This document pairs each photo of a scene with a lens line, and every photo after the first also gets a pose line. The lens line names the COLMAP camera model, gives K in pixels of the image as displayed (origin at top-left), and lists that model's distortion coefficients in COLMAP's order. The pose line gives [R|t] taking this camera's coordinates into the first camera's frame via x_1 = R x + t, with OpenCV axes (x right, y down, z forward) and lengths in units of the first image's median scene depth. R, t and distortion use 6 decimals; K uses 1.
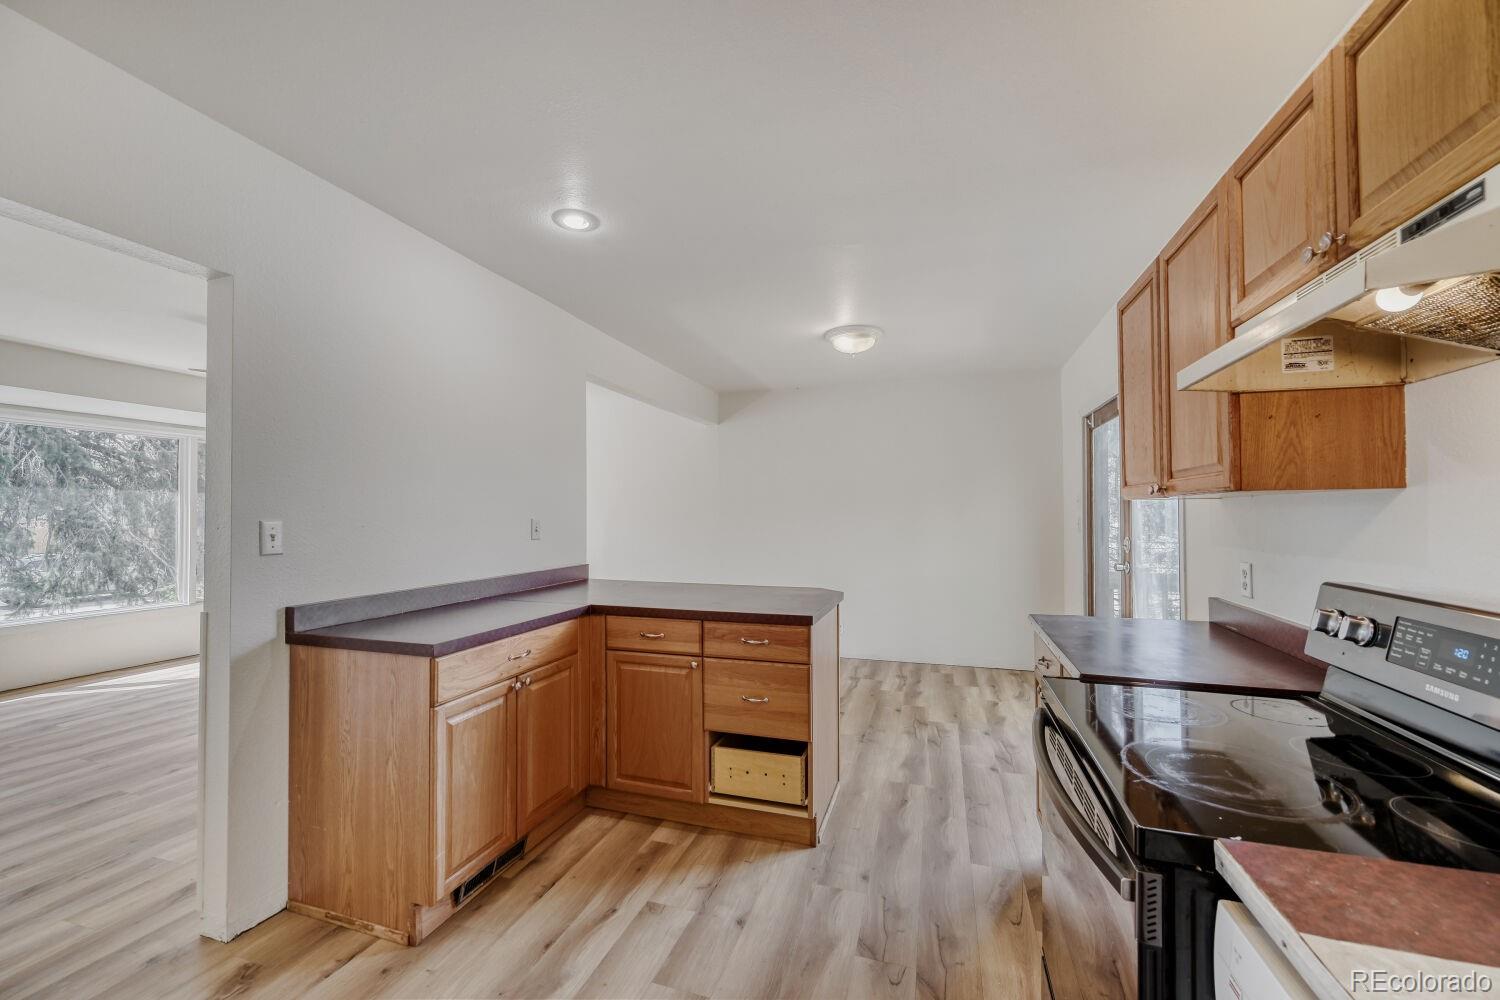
lens RADIAL K [[596.3, 0, 769.6], [0, 596.3, 501.9], [0, 0, 1]] dist [0.003028, 0.000009]
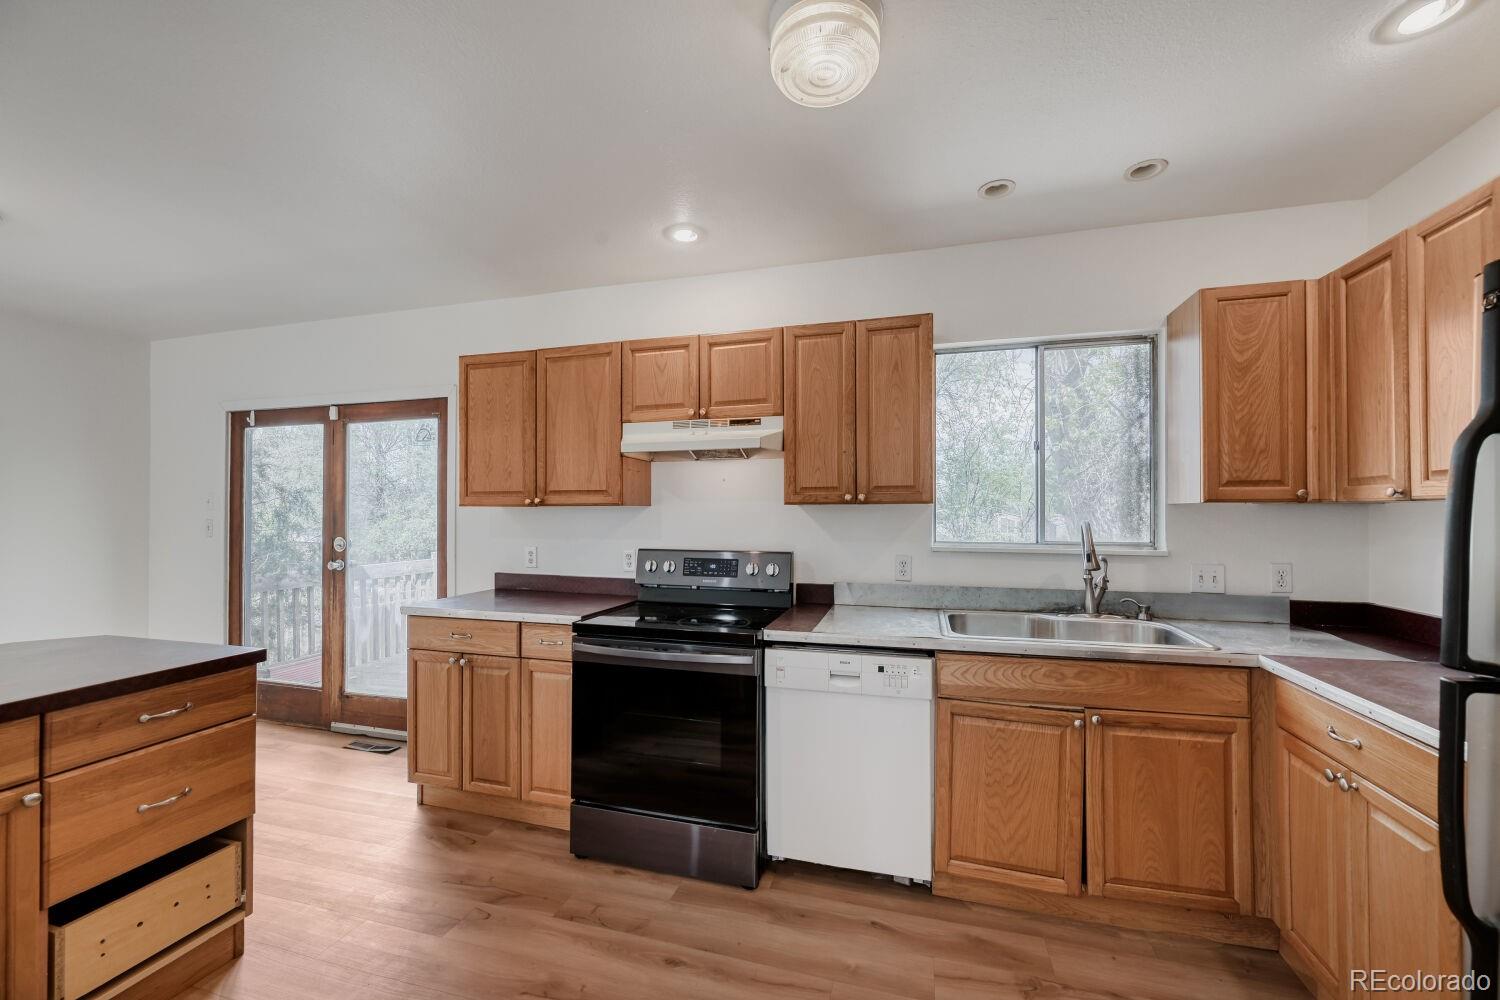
lens RADIAL K [[596.3, 0, 735.8], [0, 596.3, 512.1], [0, 0, 1]] dist [0.003028, 0.000009]
pose [[0.006734, 0.002984, 0.999973, -0.673796], [-0.016791, 0.999855, -0.002871, 0.002597], [-0.999836, -0.016771, 0.006783, 0.361300]]
